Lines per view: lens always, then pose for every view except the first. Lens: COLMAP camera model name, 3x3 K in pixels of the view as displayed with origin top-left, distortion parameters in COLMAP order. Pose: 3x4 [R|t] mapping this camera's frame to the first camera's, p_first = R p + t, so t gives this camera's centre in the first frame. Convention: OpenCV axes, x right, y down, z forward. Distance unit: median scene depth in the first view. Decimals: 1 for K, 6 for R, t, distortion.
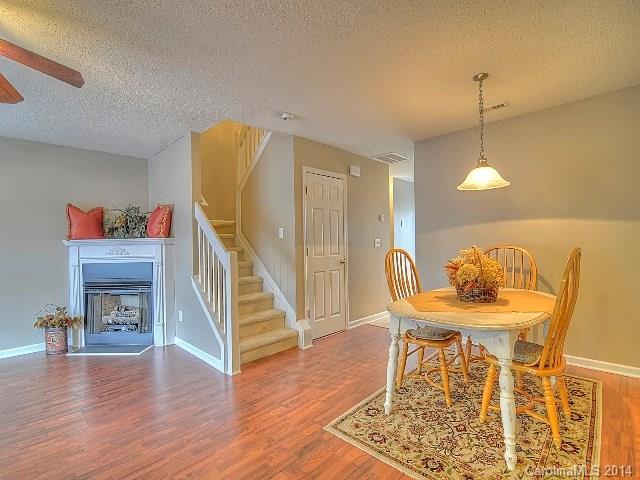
lens RADIAL K [[308.3, 0, 323.4], [0, 308.3, 243.5], [0, 0, 1]] dist [-0.020009, -0.004229]
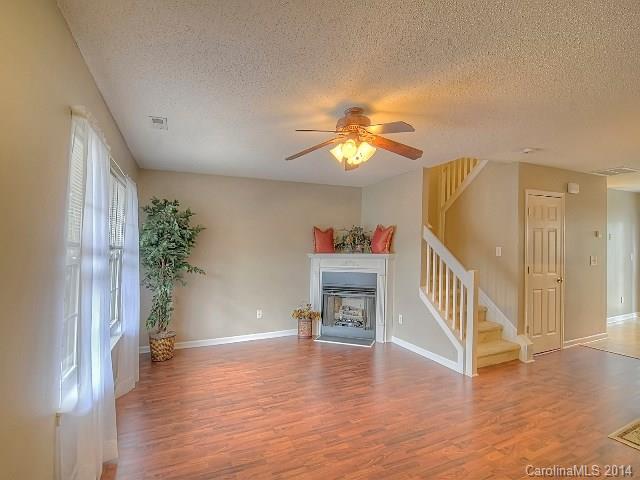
lens RADIAL K [[308.3, 0, 314.9], [0, 308.3, 238.6], [0, 0, 1]] dist [-0.020009, -0.004229]
pose [[0.915405, 0.001846, -0.402529, -0.292125], [-0.013883, 0.999539, -0.026987, -0.040431], [0.402294, 0.030292, 0.915009, -0.238633]]
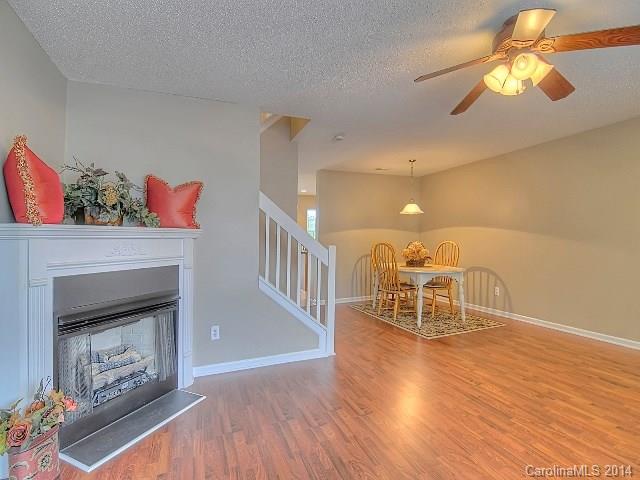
lens RADIAL K [[308.3, 0, 321.4], [0, 308.3, 240.4], [0, 0, 1]] dist [-0.020009, -0.004229]
pose [[0.406562, 0.007937, 0.913589, -1.050652], [-0.001411, 0.999967, -0.008060, 0.012883], [-0.913622, 0.001988, 0.406559, 0.446911]]
